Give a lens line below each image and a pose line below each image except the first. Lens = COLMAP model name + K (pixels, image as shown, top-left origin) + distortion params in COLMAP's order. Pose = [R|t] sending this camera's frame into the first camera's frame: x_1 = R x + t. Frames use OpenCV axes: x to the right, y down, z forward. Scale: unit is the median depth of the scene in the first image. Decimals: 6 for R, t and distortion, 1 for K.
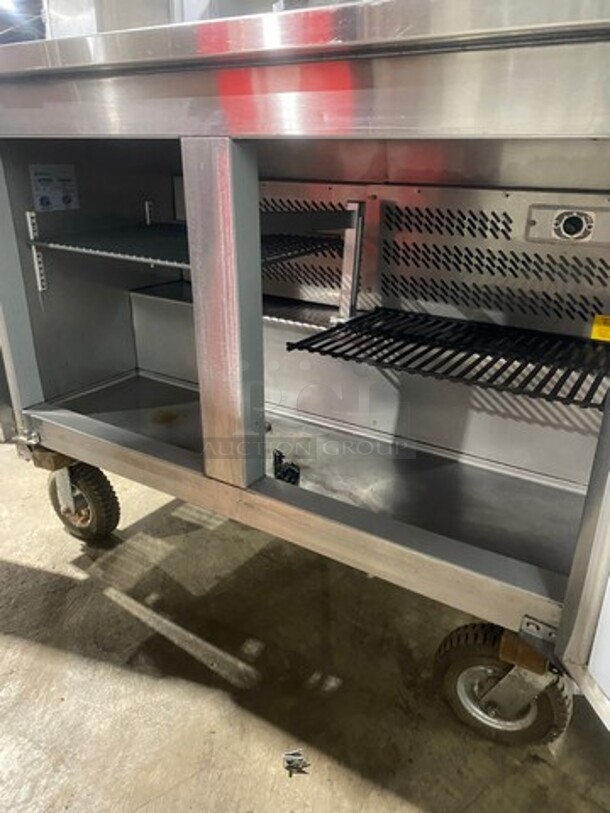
lens RADIAL K [[611.5, 0, 305.7], [0, 611.5, 404.0], [0, 0, 1]] dist [0.010307, -0.015014]
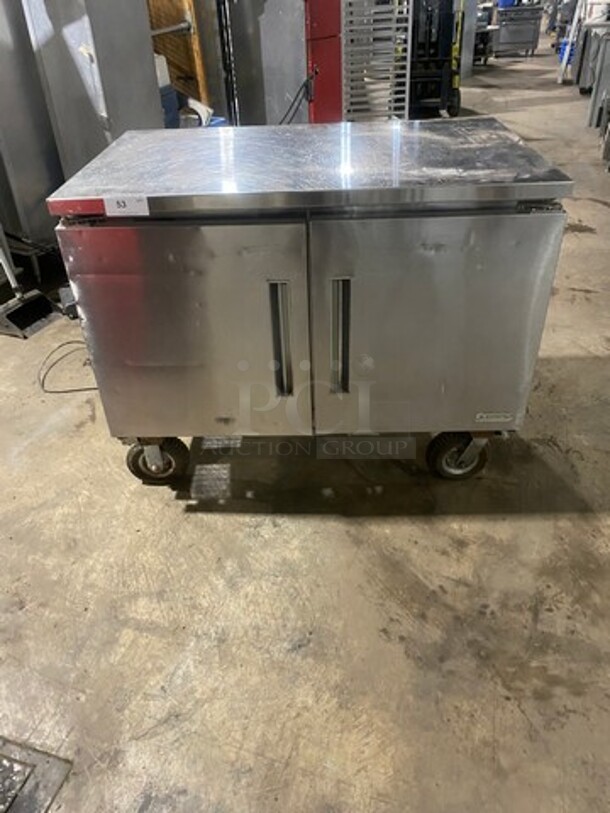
lens RADIAL K [[611.5, 0, 304.5], [0, 611.5, 406.3], [0, 0, 1]] dist [0.010307, -0.015014]
pose [[0.850578, -0.328216, 0.410842, -0.649046], [0.241346, 0.937808, 0.249536, -0.237090], [-0.467192, -0.113095, 0.876893, -0.394130]]
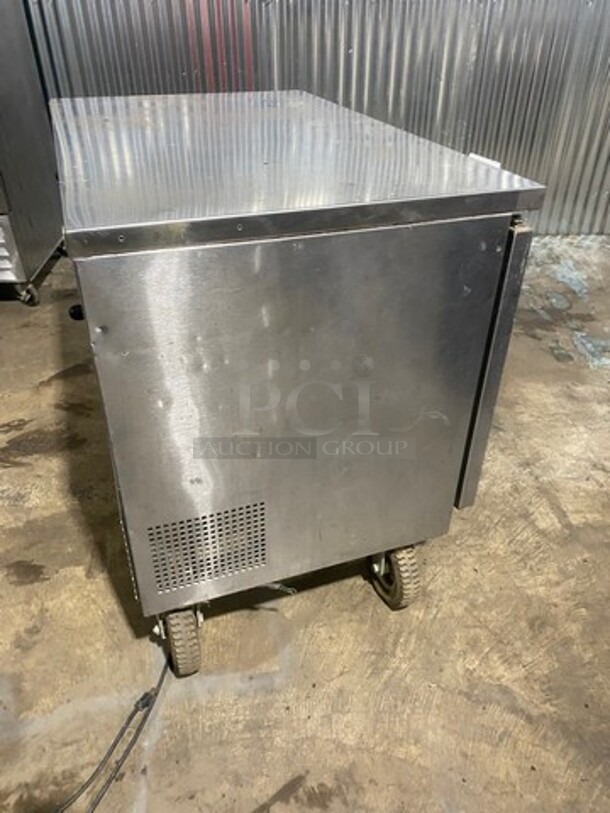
lens RADIAL K [[611.5, 0, 304.2], [0, 611.5, 406.7], [0, 0, 1]] dist [0.010307, -0.015014]
pose [[-0.791358, -0.351345, 0.500310, -0.709204], [0.229488, 0.587800, 0.775775, -0.879261], [-0.566646, 0.728731, -0.384530, 1.360175]]
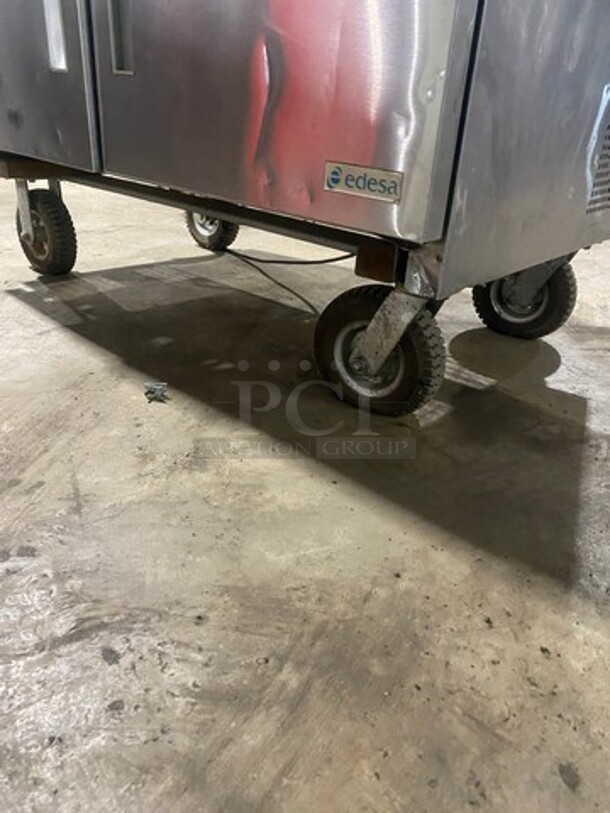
lens RADIAL K [[611.5, 0, 305.6], [0, 611.5, 405.5], [0, 0, 1]] dist [0.010307, -0.015014]
pose [[0.986876, 0.118850, -0.109320, 0.221700], [-0.111219, 0.991077, 0.073461, 0.334919], [0.117076, -0.060339, 0.991288, 0.022829]]
